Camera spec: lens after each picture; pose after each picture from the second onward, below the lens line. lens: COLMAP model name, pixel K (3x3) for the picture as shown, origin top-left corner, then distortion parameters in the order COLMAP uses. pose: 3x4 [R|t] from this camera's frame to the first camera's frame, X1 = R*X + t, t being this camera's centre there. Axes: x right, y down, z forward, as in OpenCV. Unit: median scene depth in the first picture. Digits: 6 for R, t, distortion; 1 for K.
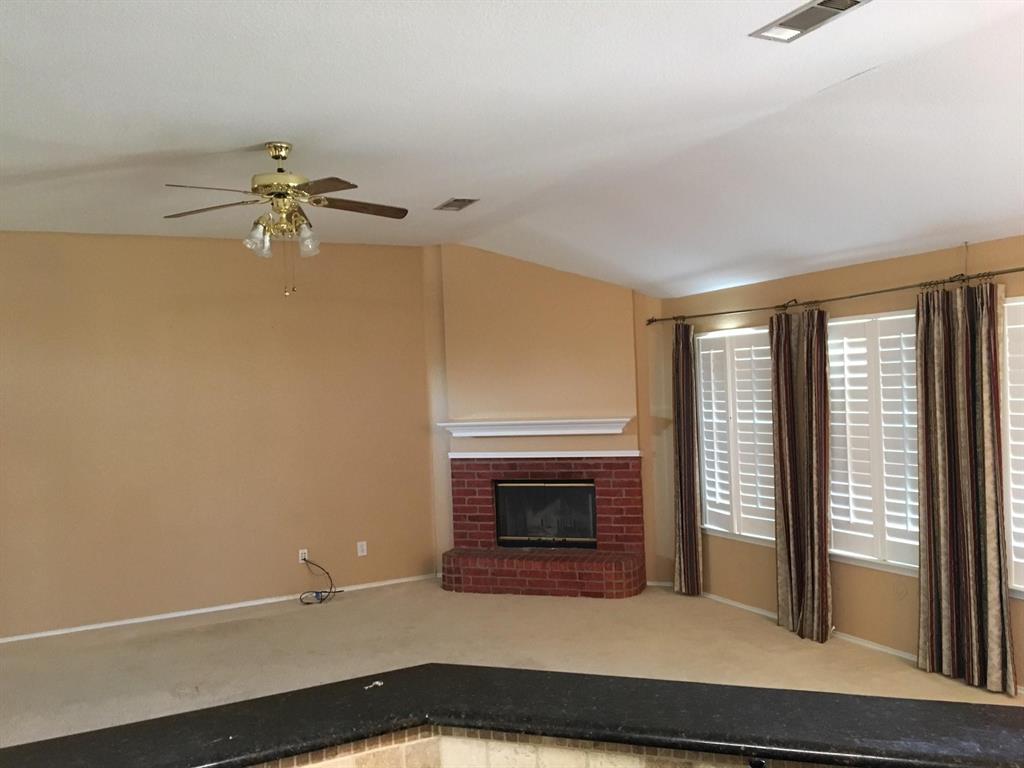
lens RADIAL K [[859.5, 0, 507.6], [0, 859.5, 384.2], [0, 0, 1]] dist [0.089963, -0.116353]
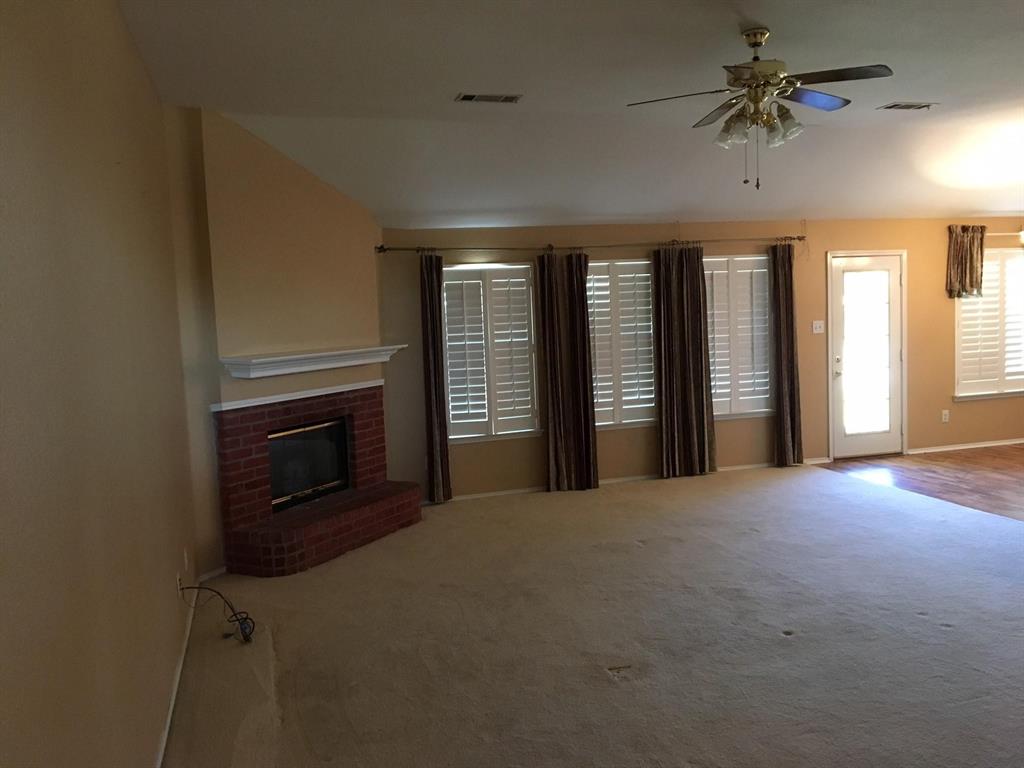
lens RADIAL K [[859.5, 0, 489.4], [0, 859.5, 390.9], [0, 0, 1]] dist [0.089963, -0.116353]
pose [[0.184665, -0.060982, 0.980908, -0.903286], [0.037404, 0.997786, 0.054990, 0.045623], [-0.982089, 0.026535, 0.186538, 0.780954]]
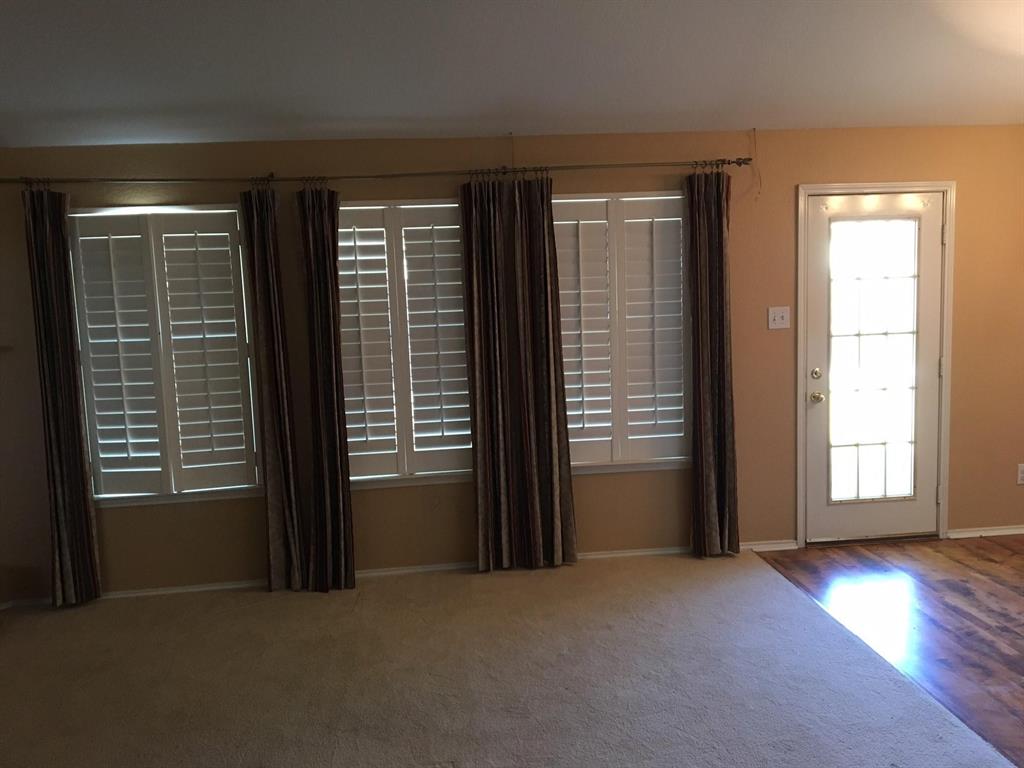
lens RADIAL K [[859.5, 0, 506.1], [0, 859.5, 380.2], [0, 0, 1]] dist [0.089963, -0.116353]
pose [[0.349878, -0.097223, 0.931737, -0.304036], [0.024415, 0.995209, 0.094678, 0.016491], [-0.936477, -0.010377, 0.350575, 0.489099]]
